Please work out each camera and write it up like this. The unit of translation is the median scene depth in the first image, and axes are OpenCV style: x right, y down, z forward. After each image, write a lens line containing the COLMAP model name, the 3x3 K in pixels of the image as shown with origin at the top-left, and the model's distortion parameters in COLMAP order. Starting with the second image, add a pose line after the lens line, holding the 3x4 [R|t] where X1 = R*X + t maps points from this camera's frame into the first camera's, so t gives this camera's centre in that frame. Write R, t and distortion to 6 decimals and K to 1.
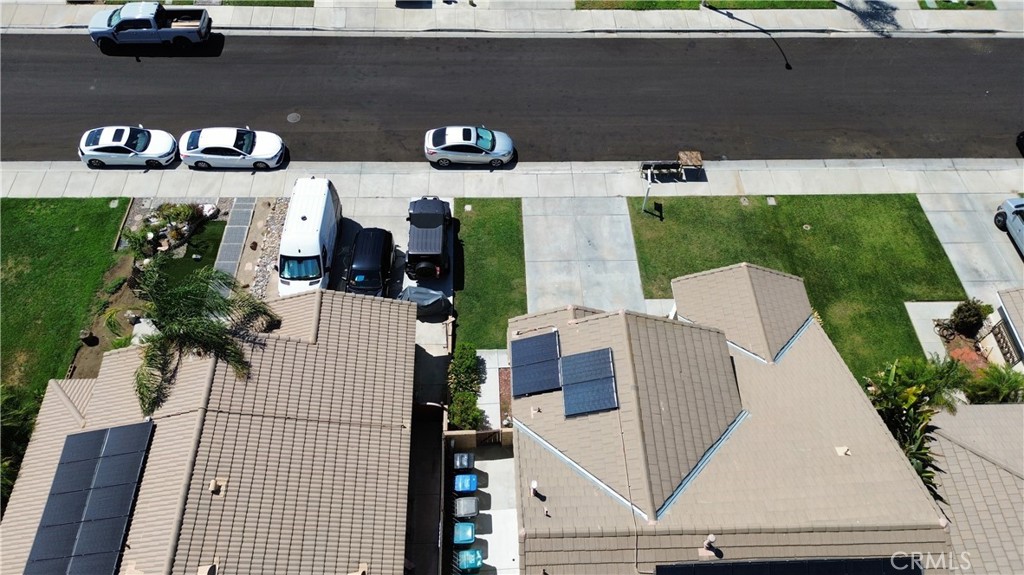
lens RADIAL K [[730.1, 0, 512.4], [0, 730.1, 287.1], [0, 0, 1]] dist [0.035866, -0.016468]
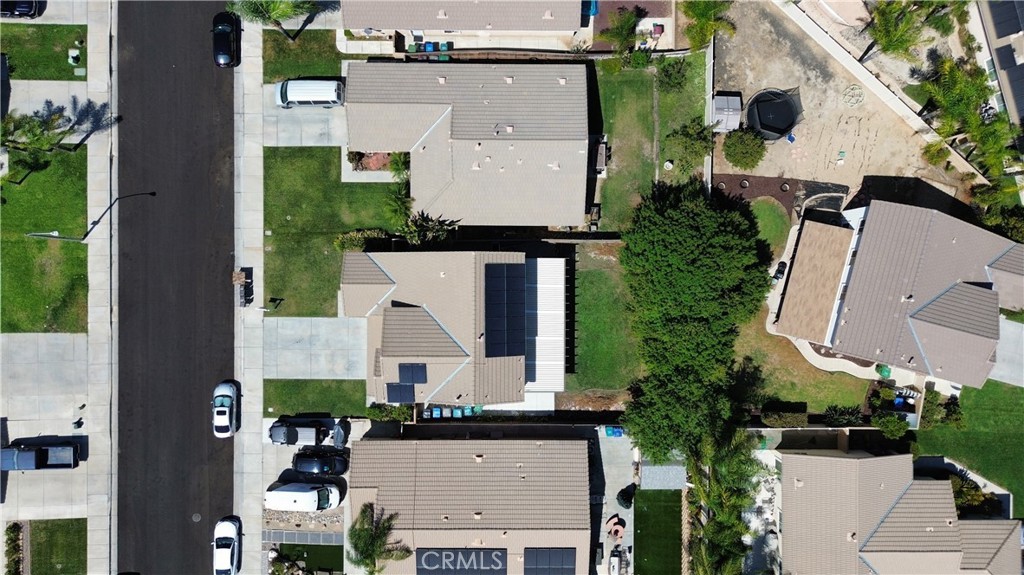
lens RADIAL K [[730.1, 0, 512.0], [0, 730.1, 289.0], [0, 0, 1]] dist [0.035866, -0.016468]
pose [[0.035598, -0.998369, -0.044624, 0.323972], [0.830010, 0.004666, 0.557729, -0.606820], [-0.556611, -0.056892, 0.828823, -0.751272]]
